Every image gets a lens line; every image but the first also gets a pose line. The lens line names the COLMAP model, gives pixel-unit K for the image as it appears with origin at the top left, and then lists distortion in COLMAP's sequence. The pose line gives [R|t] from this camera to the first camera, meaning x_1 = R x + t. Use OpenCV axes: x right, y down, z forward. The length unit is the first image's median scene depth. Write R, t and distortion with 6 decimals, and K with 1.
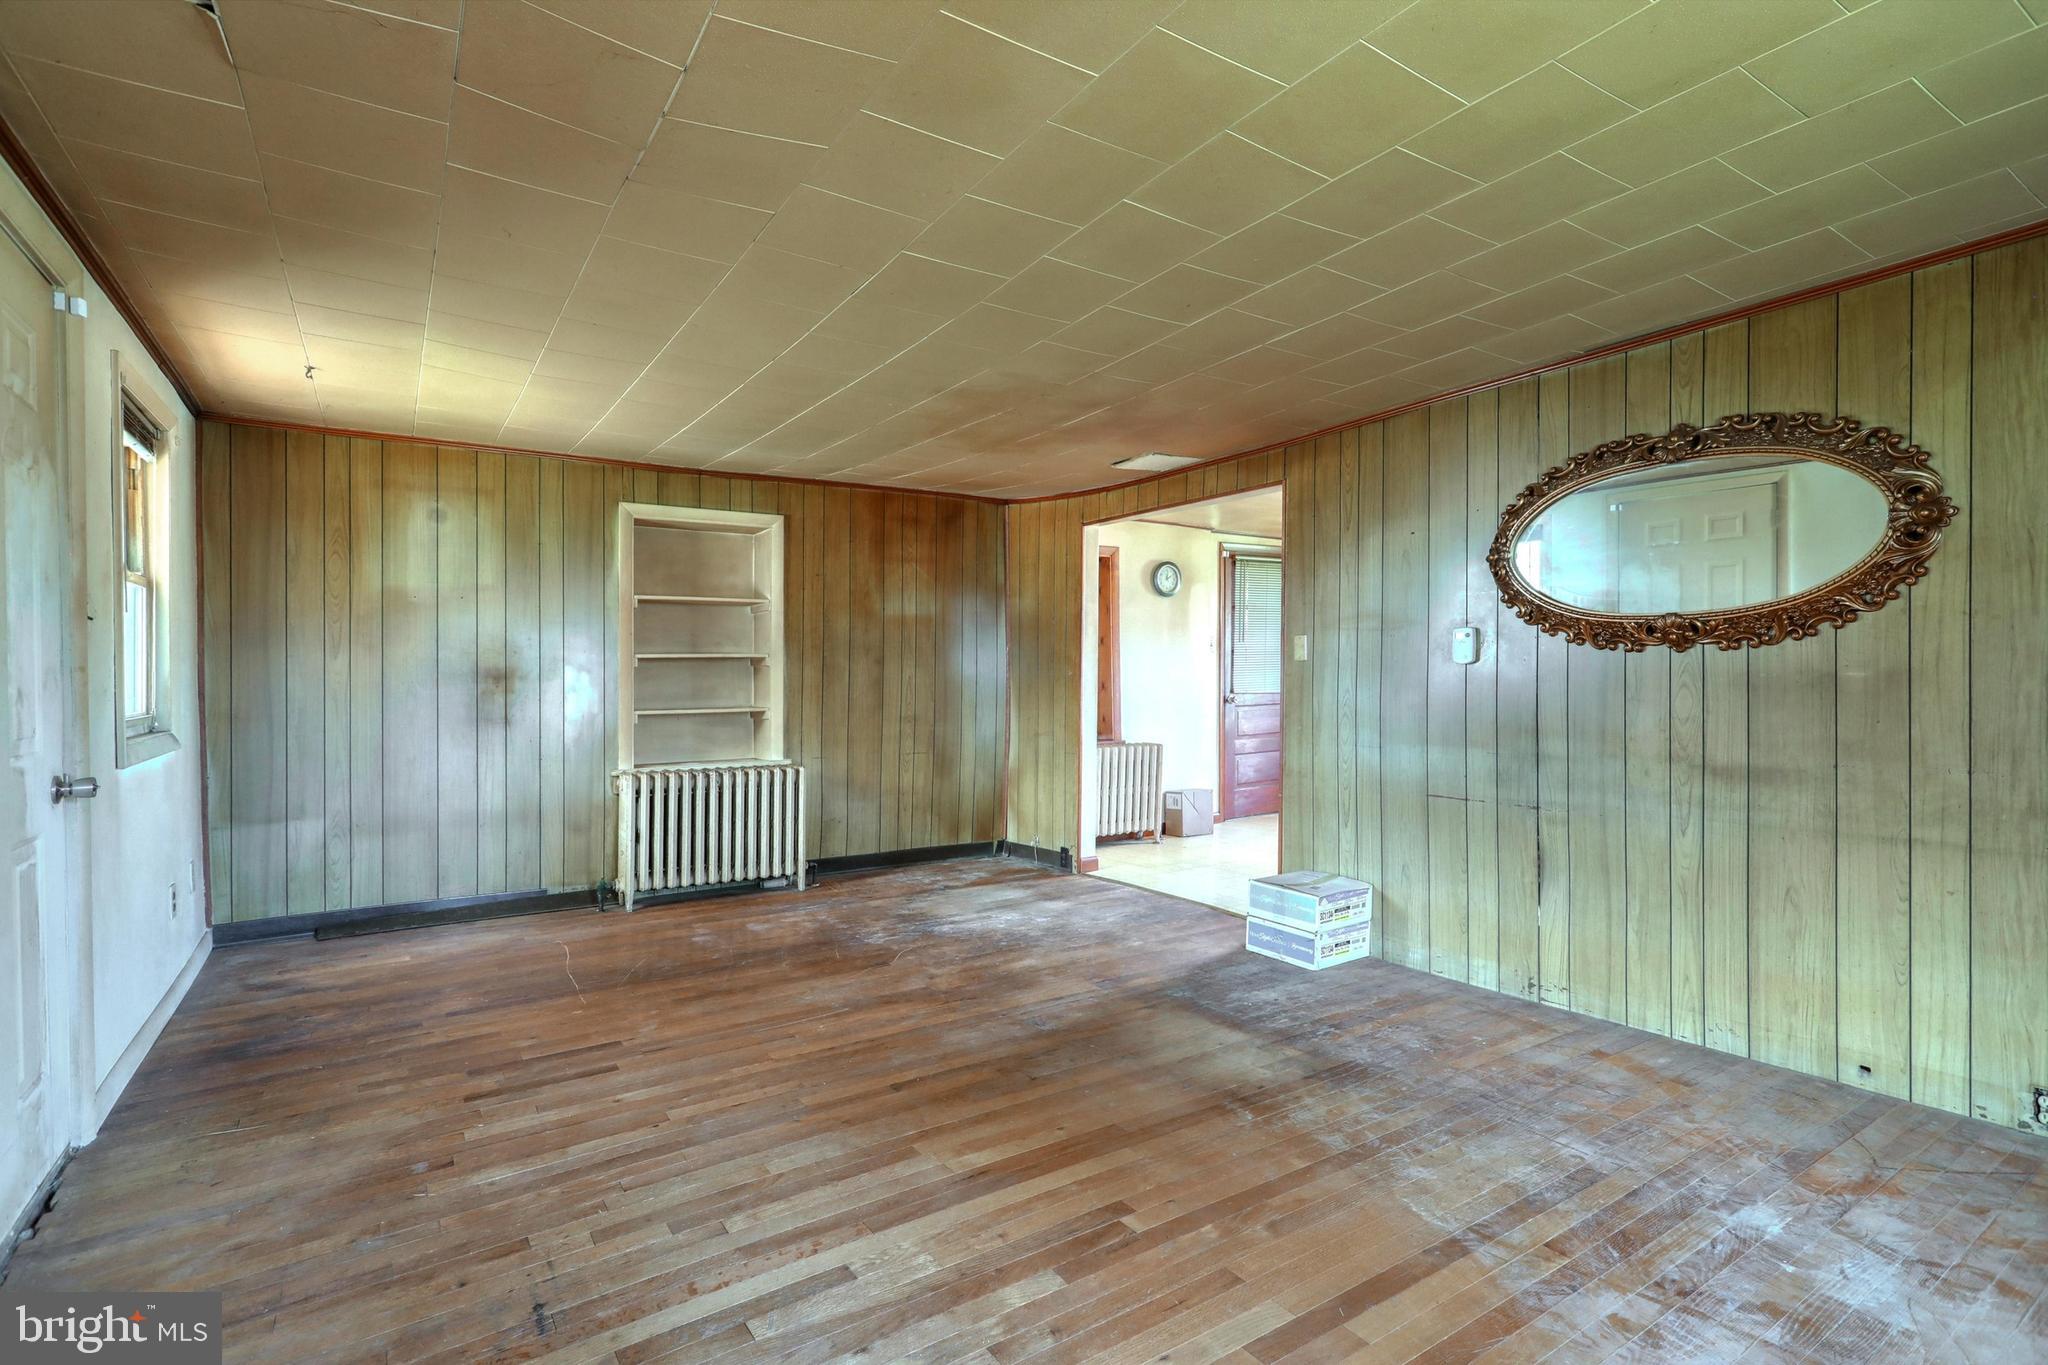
lens RADIAL K [[964.8, 0, 1024.0], [0, 964.8, 682.5], [0, 0, 1]] dist [0.008090, 0.000924]
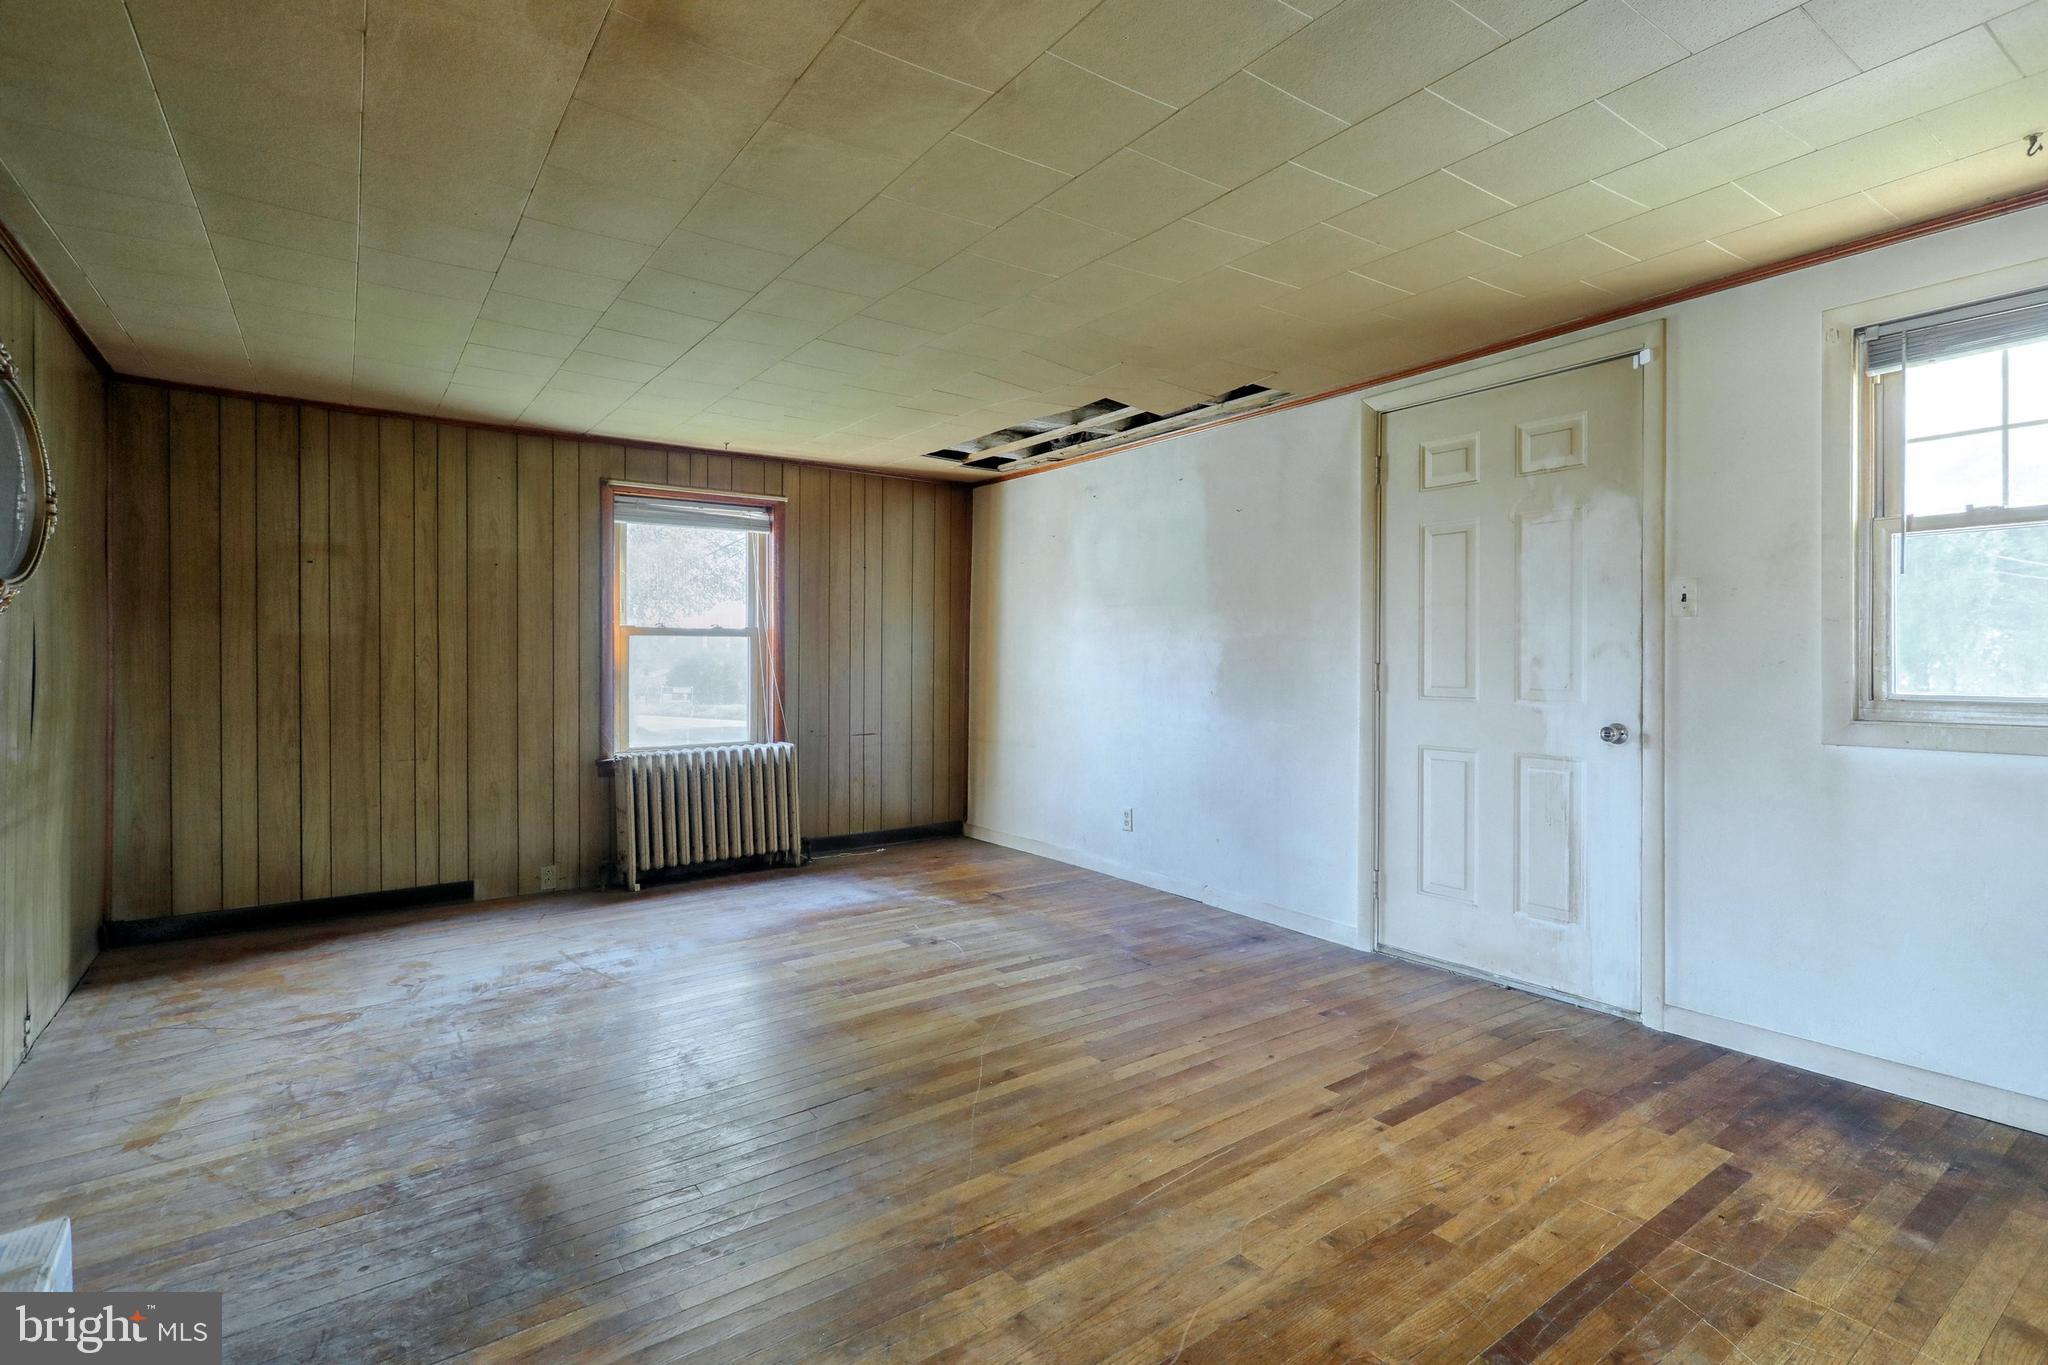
lens RADIAL K [[964.8, 0, 1024.0], [0, 964.8, 682.5], [0, 0, 1]] dist [0.008090, 0.000924]
pose [[-0.999416, 0.012854, -0.031651, -0.116155], [0.011693, 0.999262, 0.036581, -0.015523], [0.032097, 0.036189, -0.998829, 1.913951]]
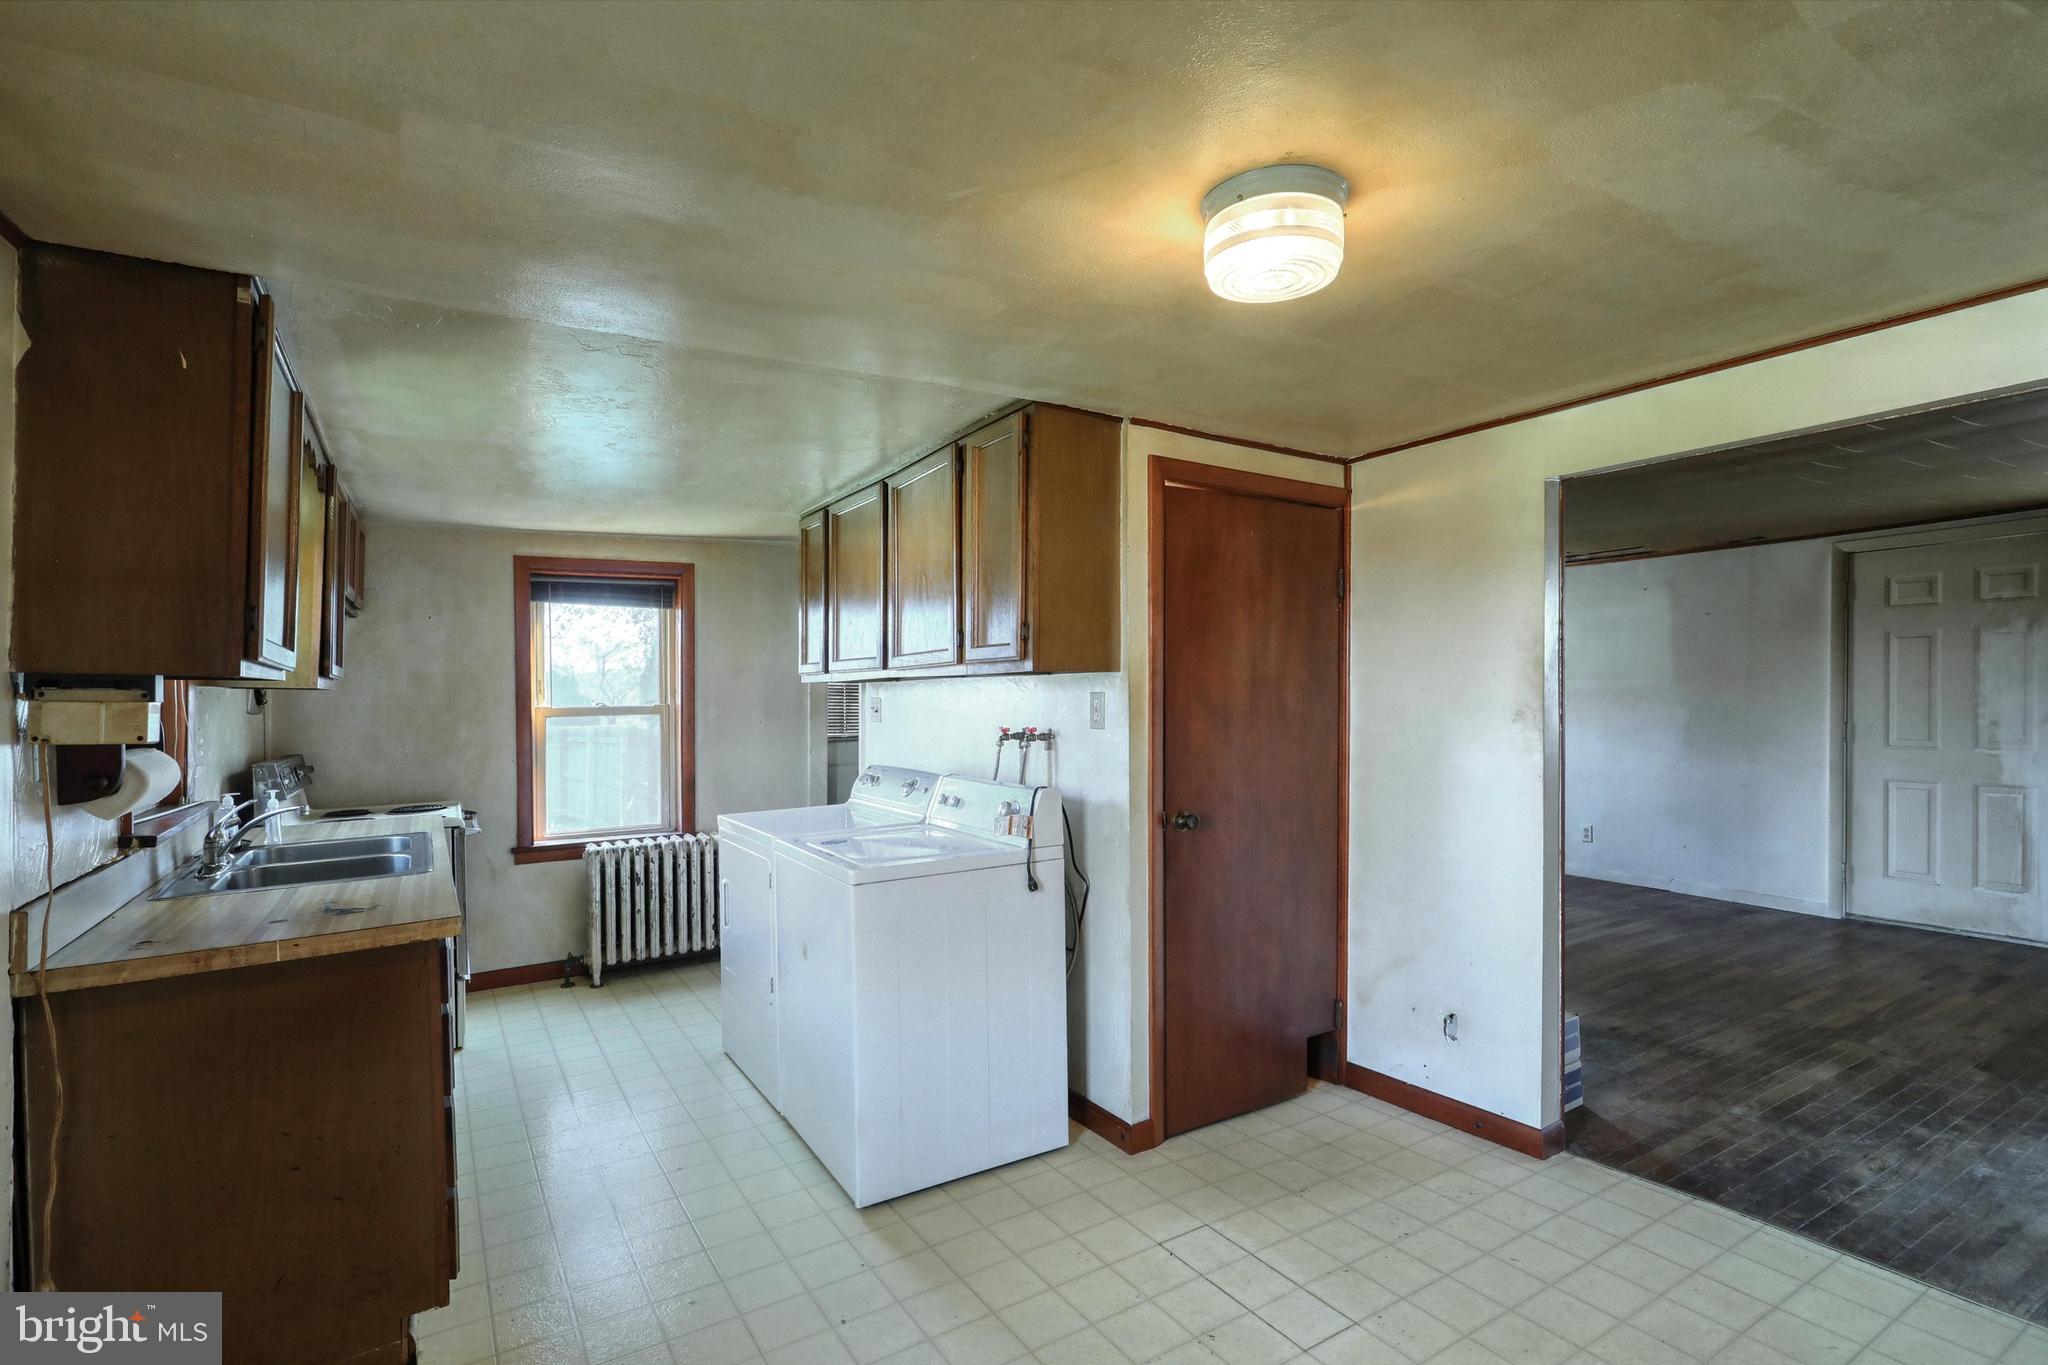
lens RADIAL K [[969.3, 0, 1025.8], [0, 969.3, 730.6], [0, 0, 1]] dist [0.012607, 0.001031]
pose [[-0.998805, 0.029727, 0.038805, 0.954094], [0.031683, 0.998206, 0.050797, -0.127609], [-0.037225, 0.051966, -0.997955, 2.652435]]
